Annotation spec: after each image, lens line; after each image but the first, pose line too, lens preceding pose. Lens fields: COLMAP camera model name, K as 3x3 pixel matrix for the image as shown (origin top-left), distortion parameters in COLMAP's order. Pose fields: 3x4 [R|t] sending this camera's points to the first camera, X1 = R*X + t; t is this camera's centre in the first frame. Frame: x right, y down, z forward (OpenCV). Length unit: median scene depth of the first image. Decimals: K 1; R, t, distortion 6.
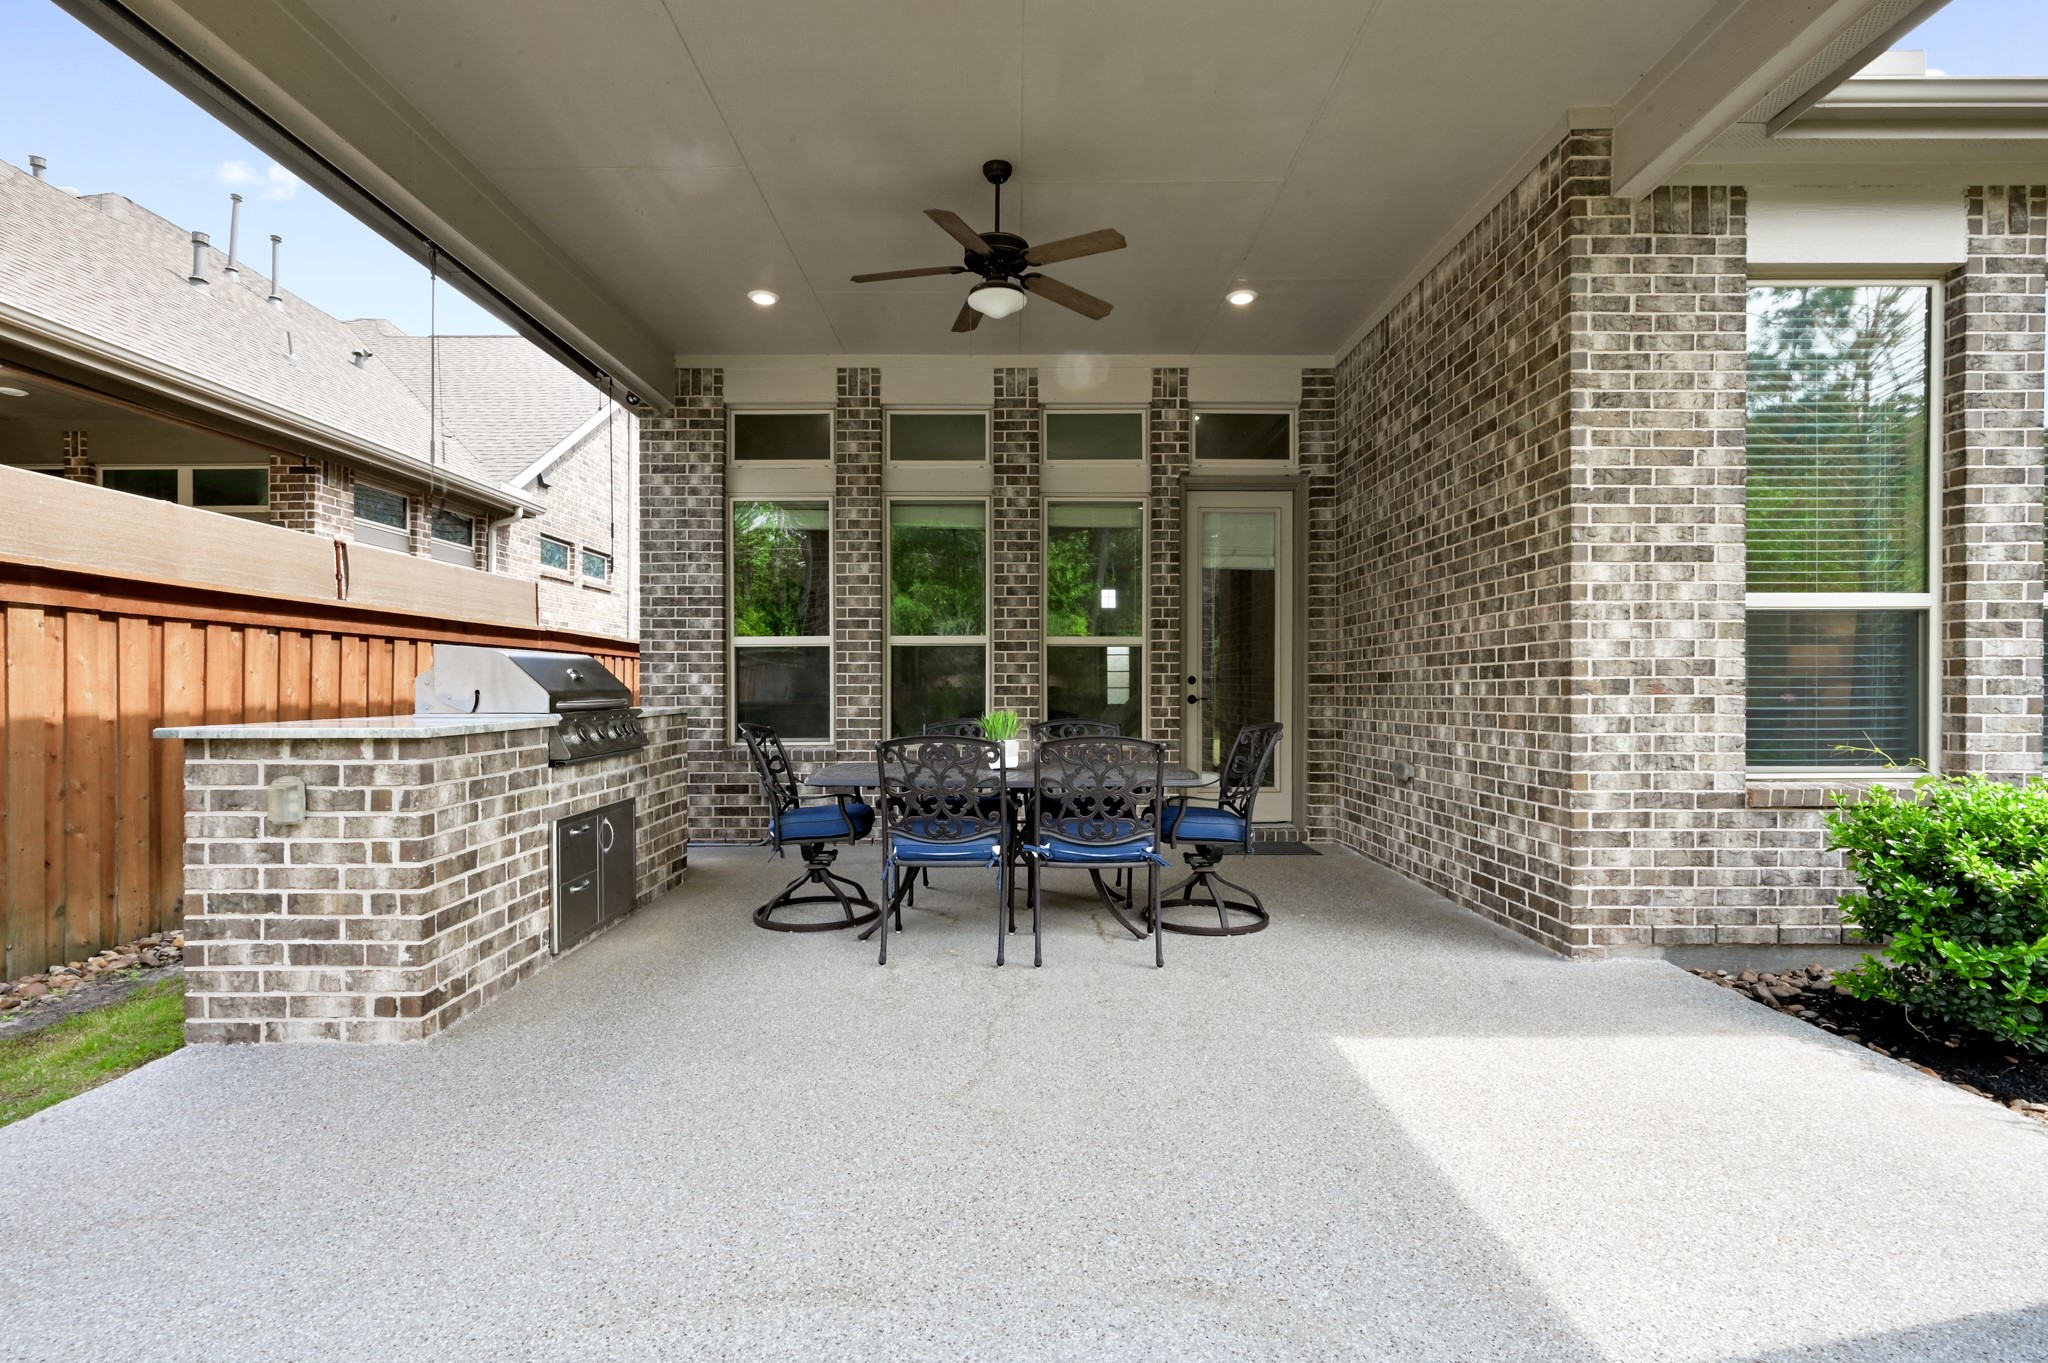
lens RADIAL K [[945.7, 0, 1020.0], [0, 945.7, 681.9], [0, 0, 1]] dist [-0.003518, 0.000209]
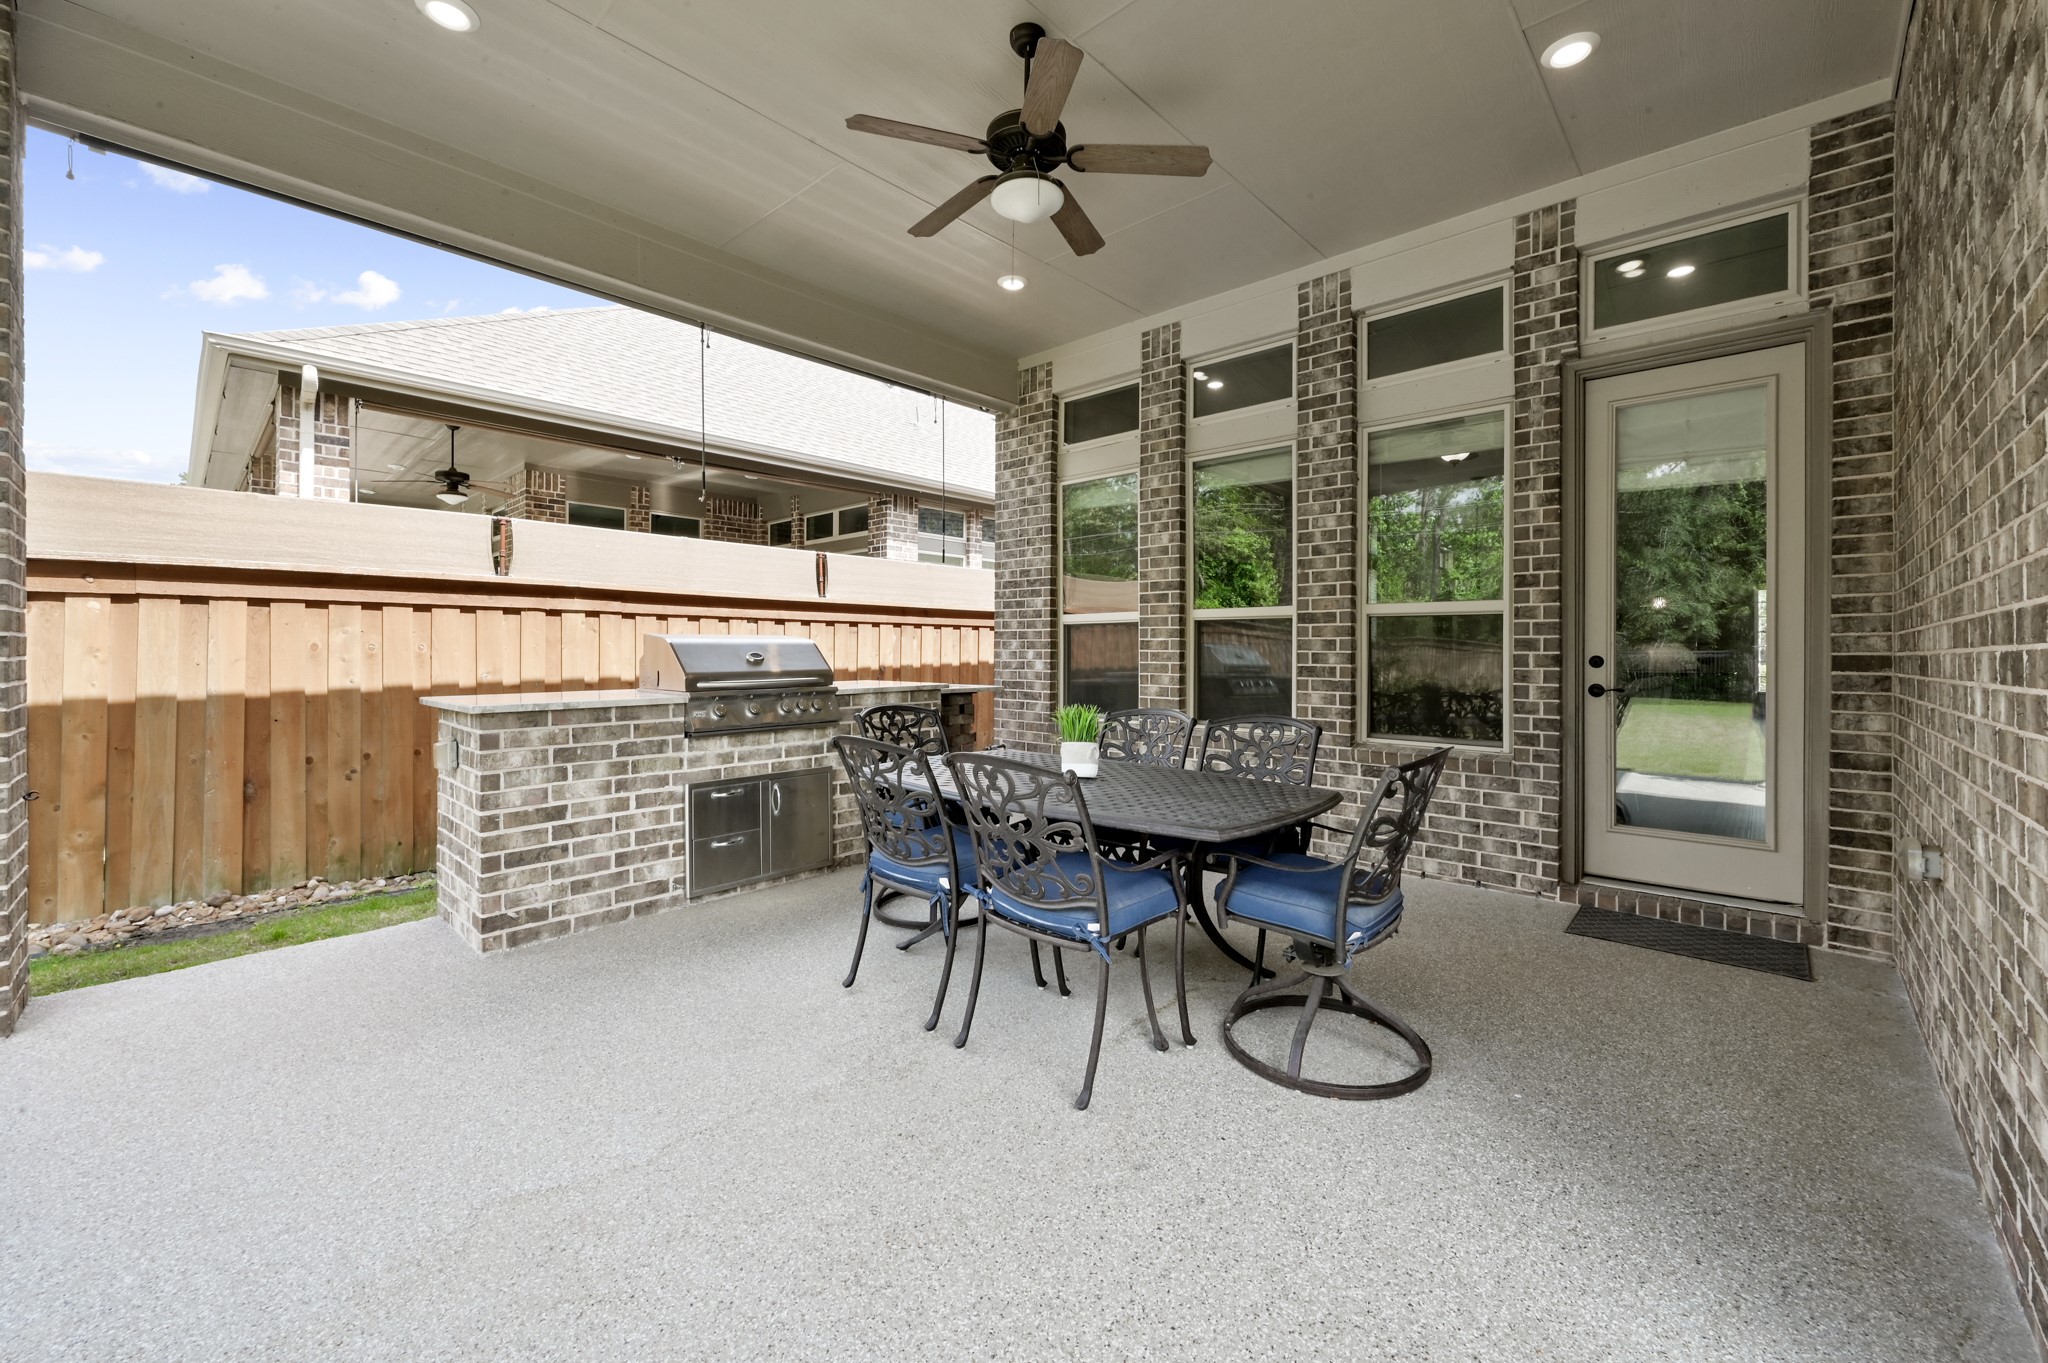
lens RADIAL K [[818.6, 0, 1033.2], [0, 818.6, 642.7], [0, 0, 1]] dist [-0.001285, -0.000162]
pose [[0.733664, -0.002539, -0.679508, 0.291054], [0.000233, 0.999994, -0.003484, -0.013780], [0.679513, 0.002398, 0.733660, 0.314143]]
